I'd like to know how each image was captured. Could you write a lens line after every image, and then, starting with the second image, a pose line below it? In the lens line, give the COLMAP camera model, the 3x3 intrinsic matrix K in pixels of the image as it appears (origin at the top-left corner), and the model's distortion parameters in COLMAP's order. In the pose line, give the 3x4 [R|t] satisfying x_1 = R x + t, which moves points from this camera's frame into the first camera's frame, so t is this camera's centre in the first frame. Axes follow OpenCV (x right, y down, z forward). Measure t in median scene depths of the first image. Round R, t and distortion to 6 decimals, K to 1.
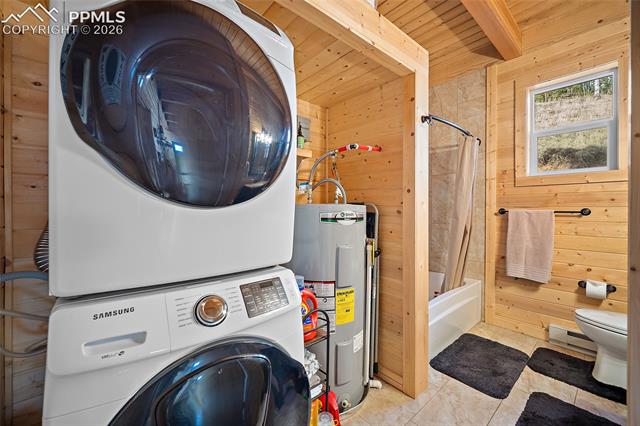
lens RADIAL K [[257.0, 0, 320.5], [0, 257.0, 209.6], [0, 0, 1]] dist [-0.004195, 0.000727]
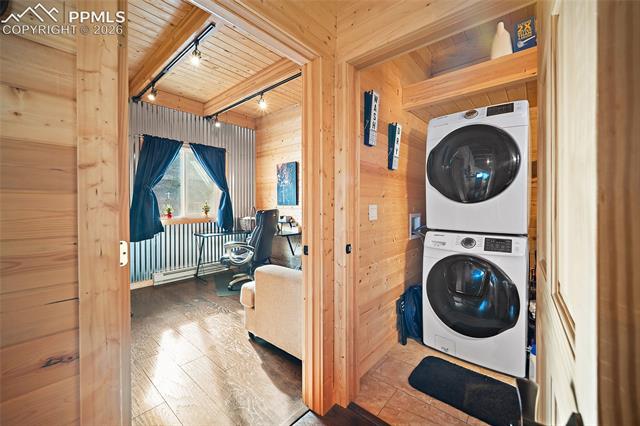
lens RADIAL K [[257.0, 0, 320.1], [0, 257.0, 208.6], [0, 0, 1]] dist [-0.004195, 0.000727]
pose [[0.151393, 0.001958, -0.988472, 1.847465], [-0.000780, 0.999998, 0.001862, 0.038098], [0.988473, 0.000489, 0.151394, -0.851092]]
